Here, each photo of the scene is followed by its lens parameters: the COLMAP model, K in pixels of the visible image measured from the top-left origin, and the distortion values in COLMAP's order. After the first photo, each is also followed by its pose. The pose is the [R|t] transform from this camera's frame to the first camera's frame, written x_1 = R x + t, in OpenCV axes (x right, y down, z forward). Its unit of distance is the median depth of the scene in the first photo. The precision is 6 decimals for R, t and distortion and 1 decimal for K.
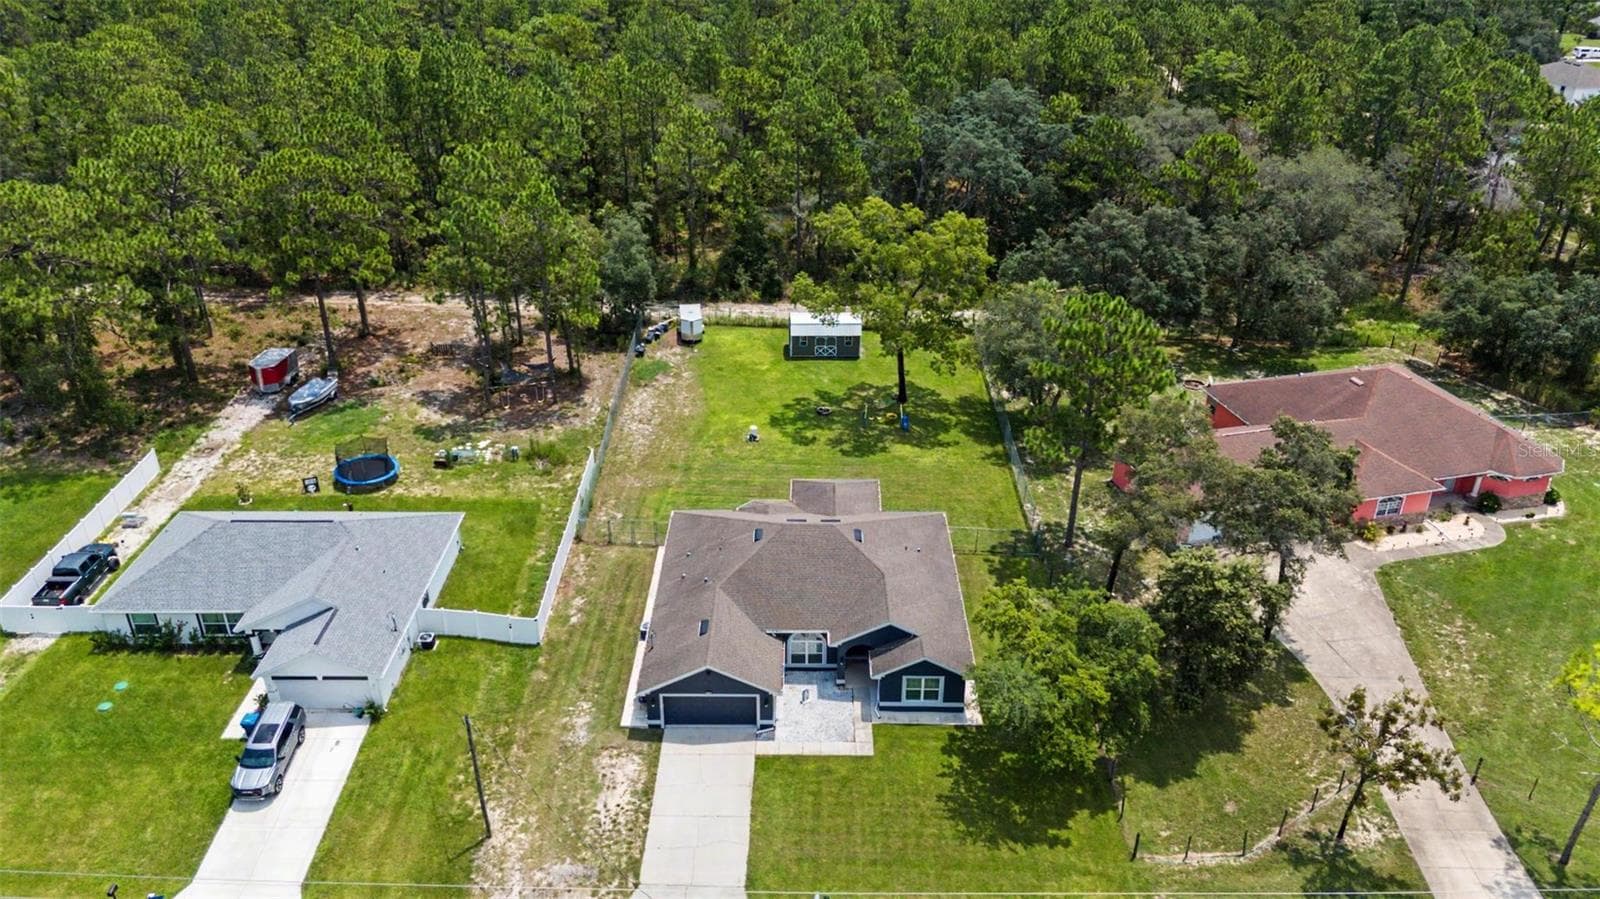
lens RADIAL K [[1207.4, 0, 800.0], [0, 1207.4, 449.5], [0, 0, 1]] dist [0.068118, -0.001197]
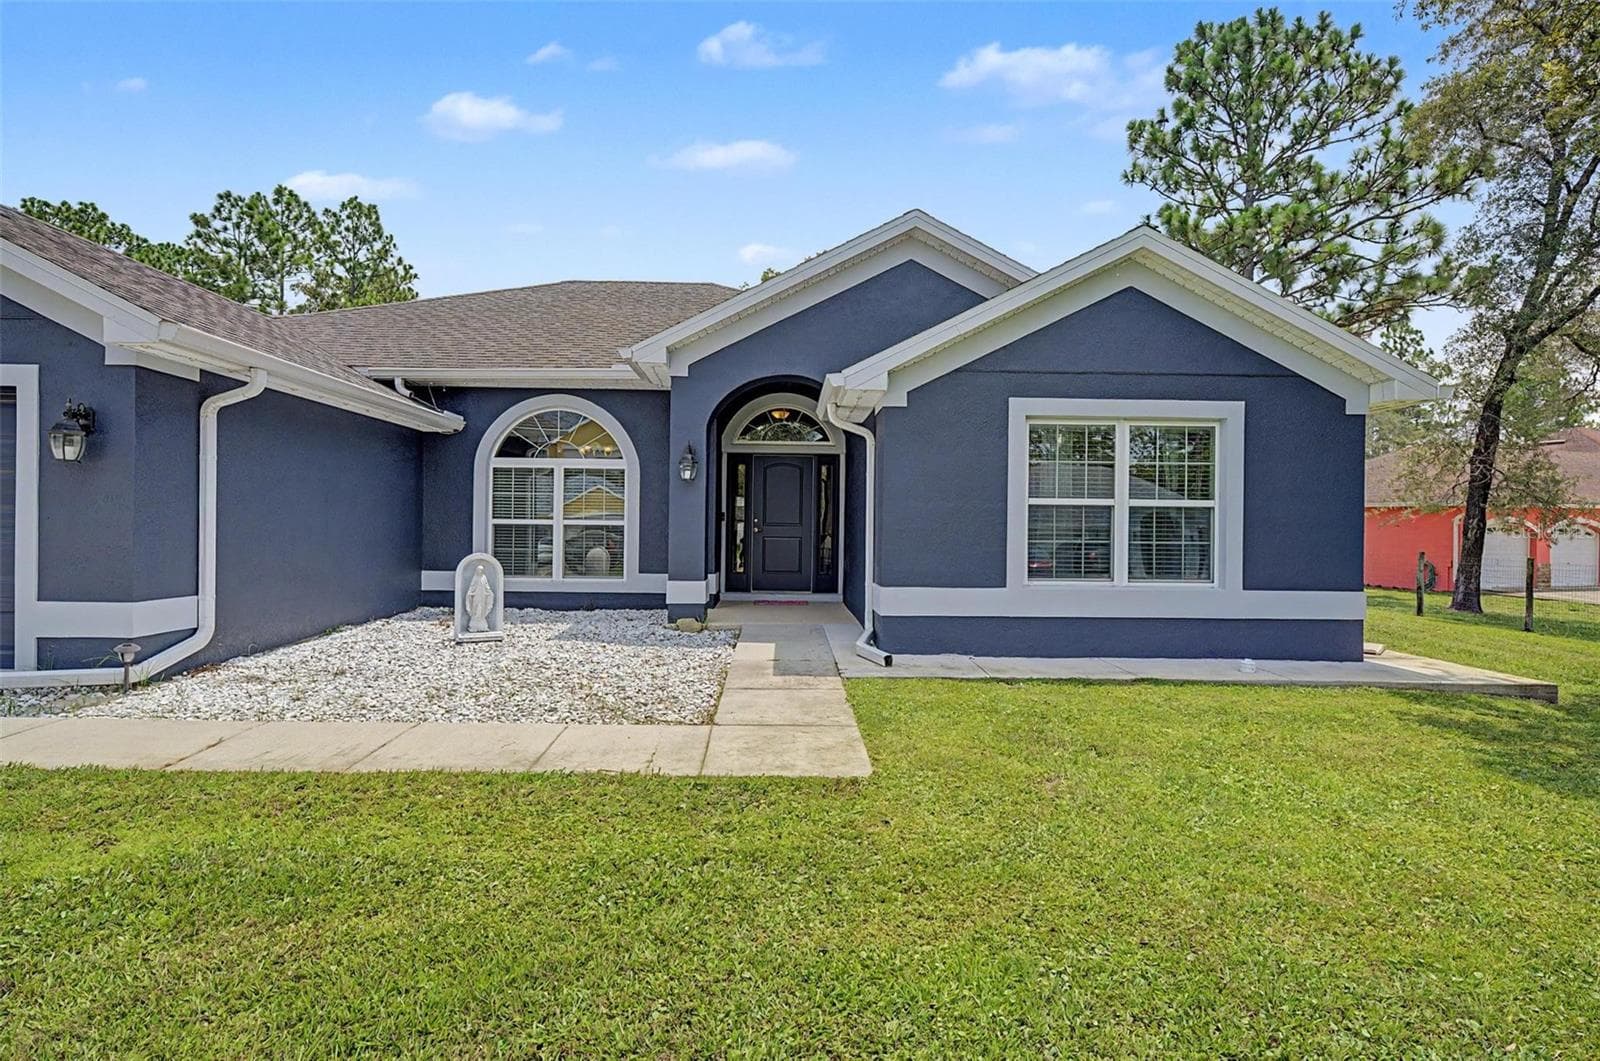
lens RADIAL K [[793.5, 0, 800.0], [0, 793.5, 530.5], [0, 0, 1]] dist [0.010379, 0.000158]
pose [[0.999565, 0.008375, 0.028275, 0.051256], [0.005998, 0.881034, -0.473014, 0.257661], [-0.028873, 0.472978, 0.880601, 0.905967]]
